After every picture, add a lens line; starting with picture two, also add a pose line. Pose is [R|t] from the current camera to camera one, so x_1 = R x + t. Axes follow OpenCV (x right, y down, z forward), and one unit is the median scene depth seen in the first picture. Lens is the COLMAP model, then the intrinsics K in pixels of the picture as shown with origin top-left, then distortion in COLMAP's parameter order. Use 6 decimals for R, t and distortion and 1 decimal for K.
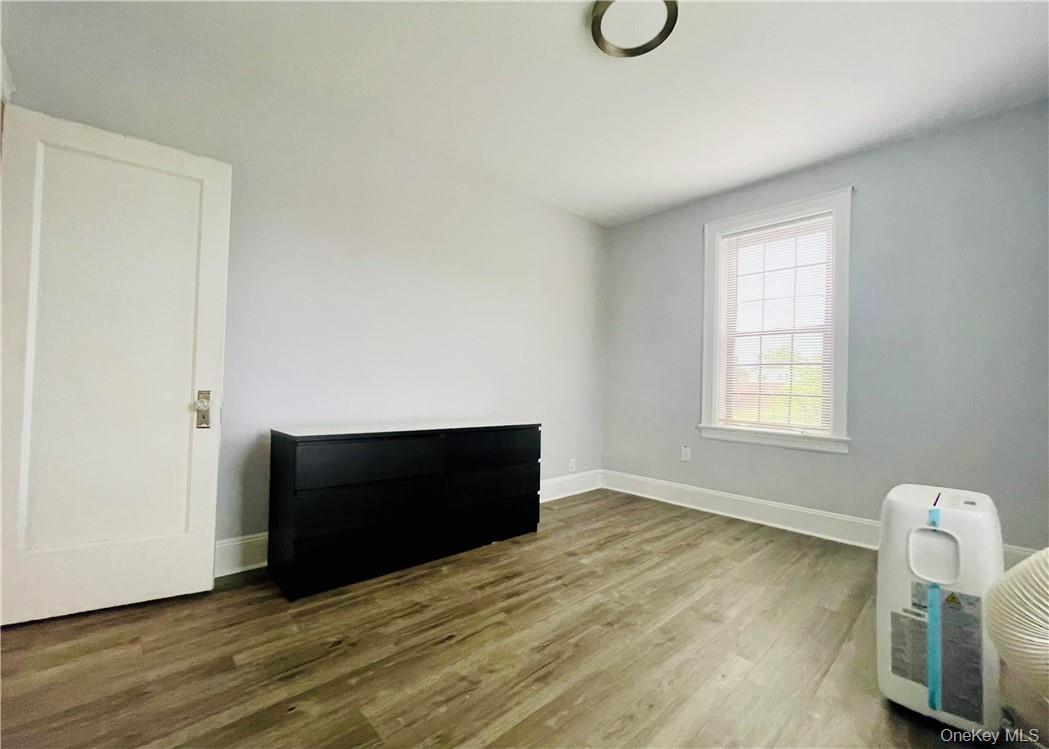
lens RADIAL K [[439.0, 0, 529.6], [0, 439.0, 385.3], [0, 0, 1]] dist [-0.000068, 0.000032]
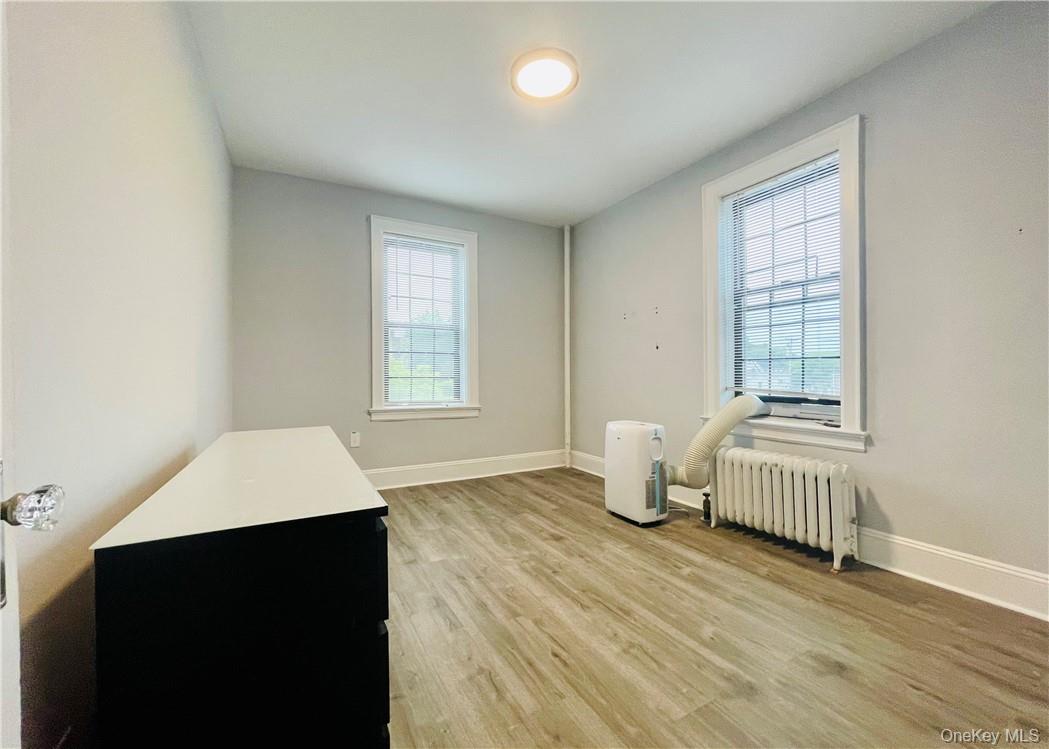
lens RADIAL K [[433.2, 0, 522.2], [0, 433.2, 371.6], [0, 0, 1]] dist [-0.000101, 0.000101]
pose [[0.263094, -0.022156, 0.964516, -0.884395], [0.002263, 0.999748, 0.022348, -0.035415], [-0.964768, -0.003697, 0.263077, 0.690647]]
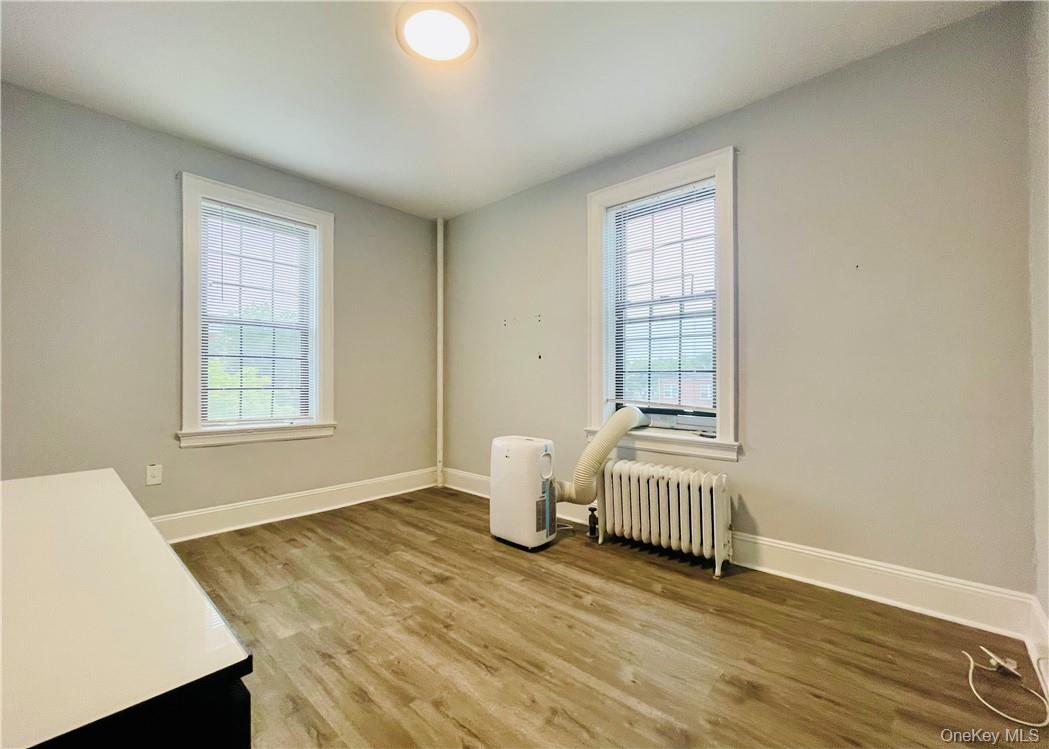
lens RADIAL K [[445.4, 0, 524.5], [0, 445.4, 374.5], [0, 0, 1]] dist [-0.001563, -0.000270]
pose [[-0.067847, -0.018744, 0.997520, -0.759930], [-0.011165, 0.999775, 0.018027, -0.055303], [-0.997633, -0.009914, -0.068041, 0.802109]]
